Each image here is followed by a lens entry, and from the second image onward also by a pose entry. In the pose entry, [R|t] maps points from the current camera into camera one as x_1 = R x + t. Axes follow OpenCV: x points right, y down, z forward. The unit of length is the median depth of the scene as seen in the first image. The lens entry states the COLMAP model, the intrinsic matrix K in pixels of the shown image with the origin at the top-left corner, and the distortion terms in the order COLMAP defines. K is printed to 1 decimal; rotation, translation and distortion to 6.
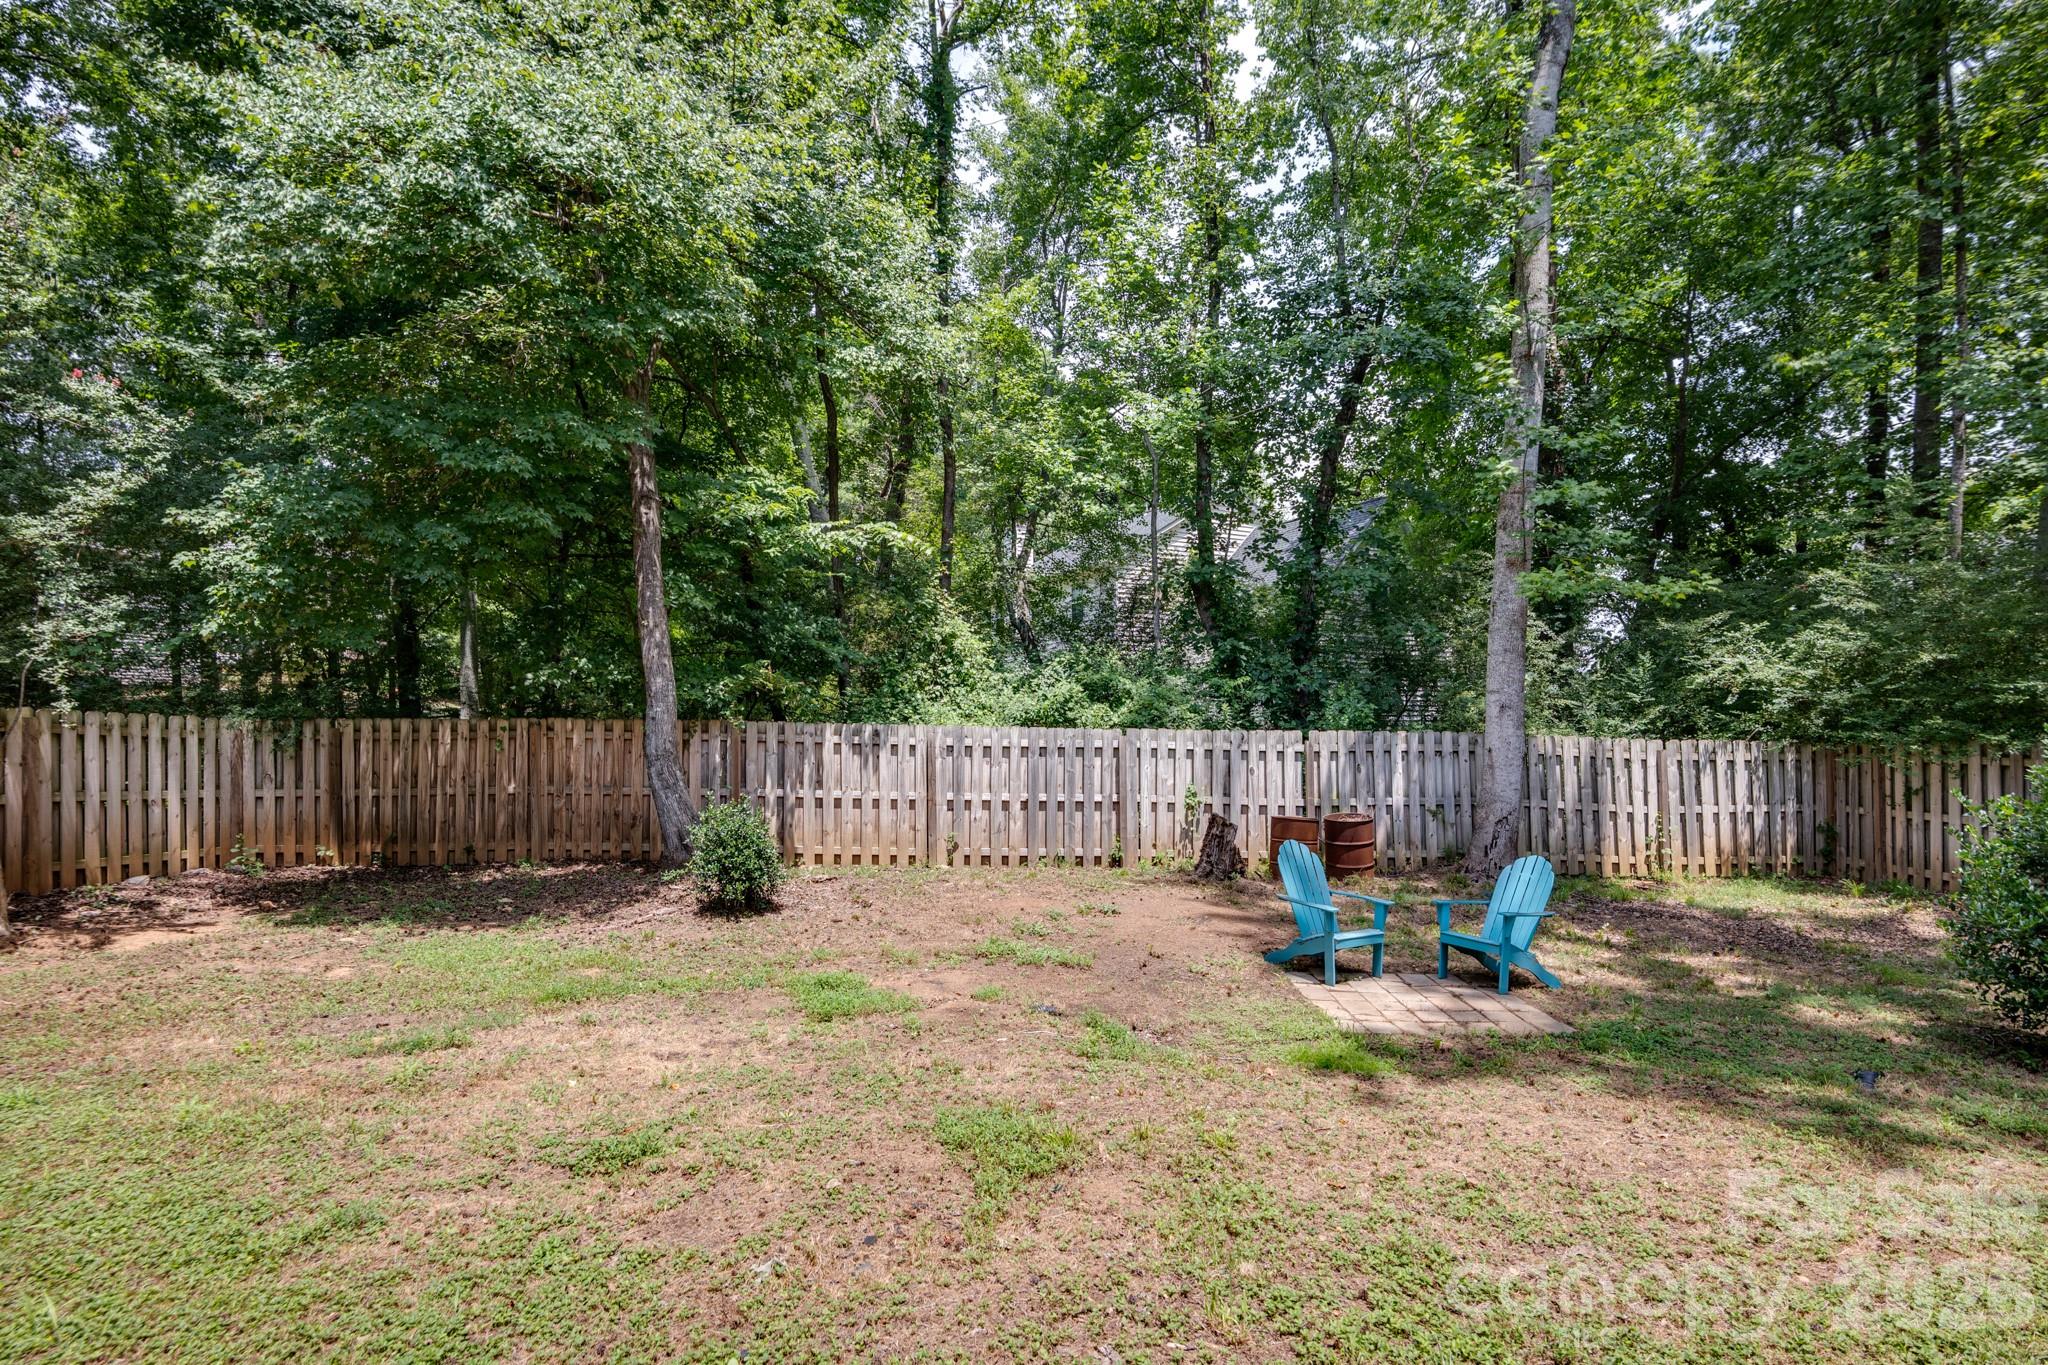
lens RADIAL K [[957.1, 0, 1031.5], [0, 957.1, 737.4], [0, 0, 1]] dist [-0.025087, 0.000533]
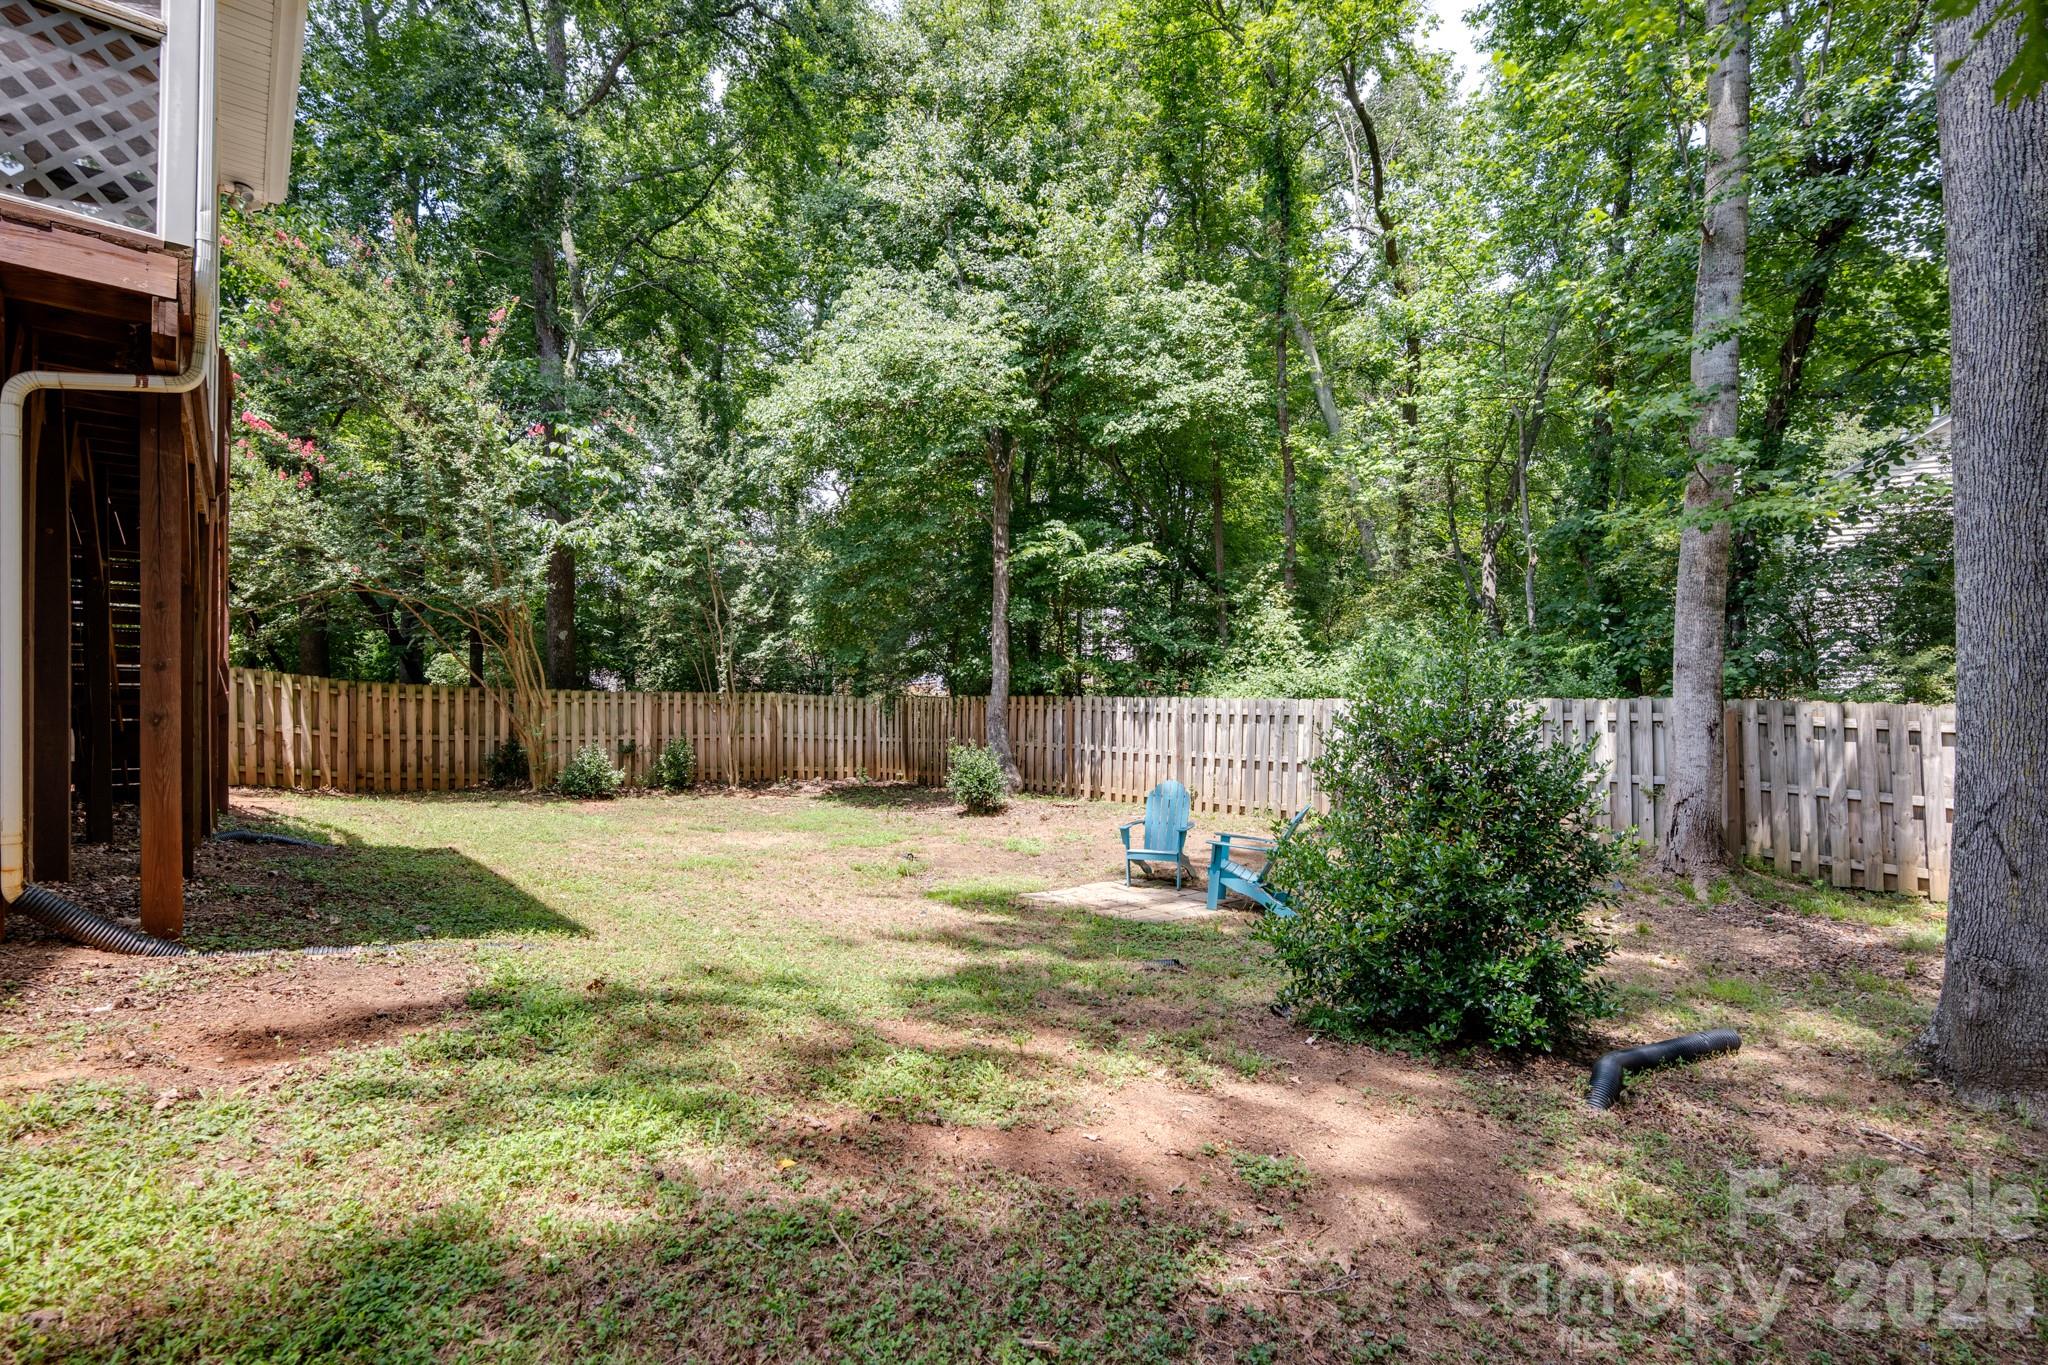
lens RADIAL K [[957.1, 0, 1031.5], [0, 957.1, 737.4], [0, 0, 1]] dist [-0.025087, 0.000533]
pose [[0.642297, 0.018497, -0.766233, 0.748247], [-0.016195, 0.999813, 0.010561, 0.029927], [0.766285, 0.005626, 0.642476, 0.033423]]
